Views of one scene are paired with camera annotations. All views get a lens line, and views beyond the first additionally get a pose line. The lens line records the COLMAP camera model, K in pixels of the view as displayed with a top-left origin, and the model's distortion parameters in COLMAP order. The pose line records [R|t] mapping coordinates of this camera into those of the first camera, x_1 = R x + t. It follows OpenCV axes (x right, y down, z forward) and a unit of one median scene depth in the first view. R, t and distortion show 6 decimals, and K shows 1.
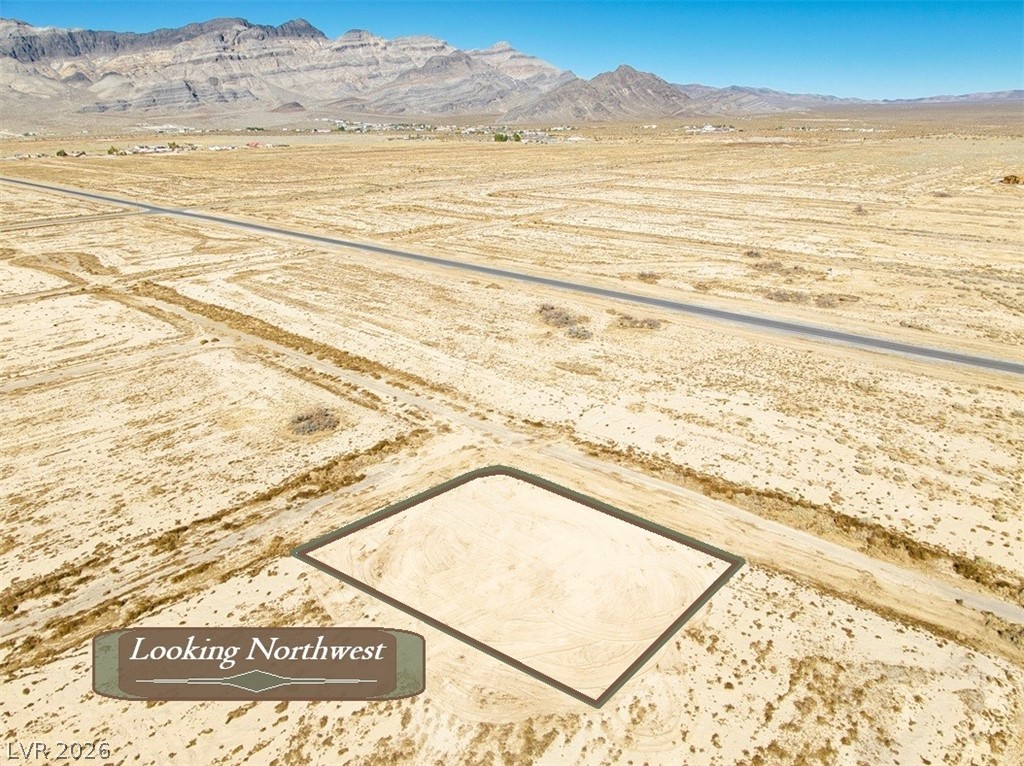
lens RADIAL K [[728.1, 0, 517.0], [0, 728.1, 366.0], [0, 0, 1]] dist [0.018387, -0.047045]
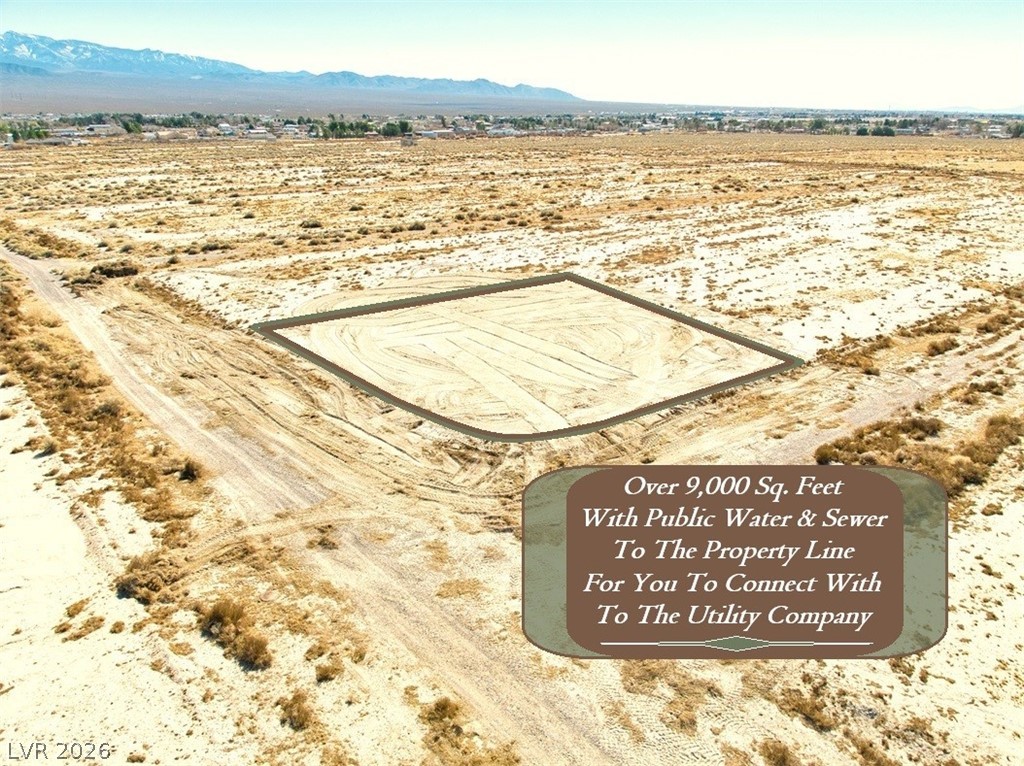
lens RADIAL K [[728.1, 0, 513.0], [0, 728.1, 388.4], [0, 0, 1]] dist [0.018387, -0.047045]
pose [[-0.988512, -0.043480, 0.144751, -0.108453], [0.058625, 0.772441, 0.632375, -0.138722], [-0.139307, 0.633597, -0.761018, 1.360520]]
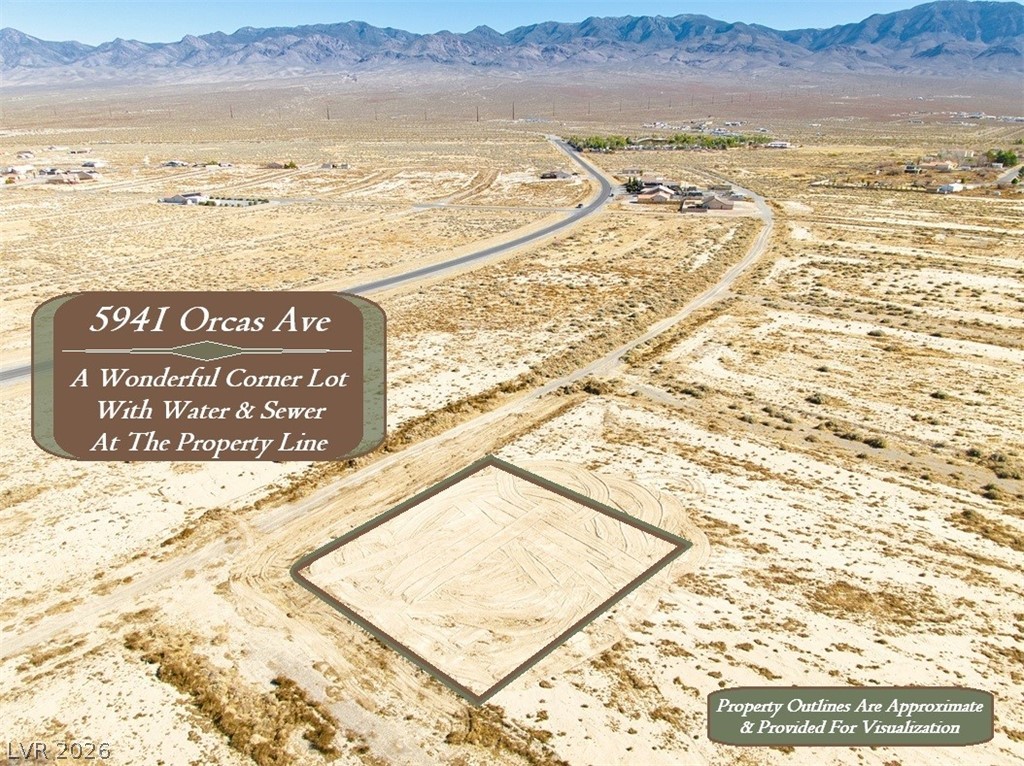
lens RADIAL K [[728.1, 0, 508.5], [0, 728.1, 379.1], [0, 0, 1]] dist [0.018387, -0.047045]
pose [[-0.040339, -0.335787, 0.941074, -0.767361], [0.331814, 0.883889, 0.329606, -0.236237], [-0.942482, 0.325557, 0.075764, 0.711712]]
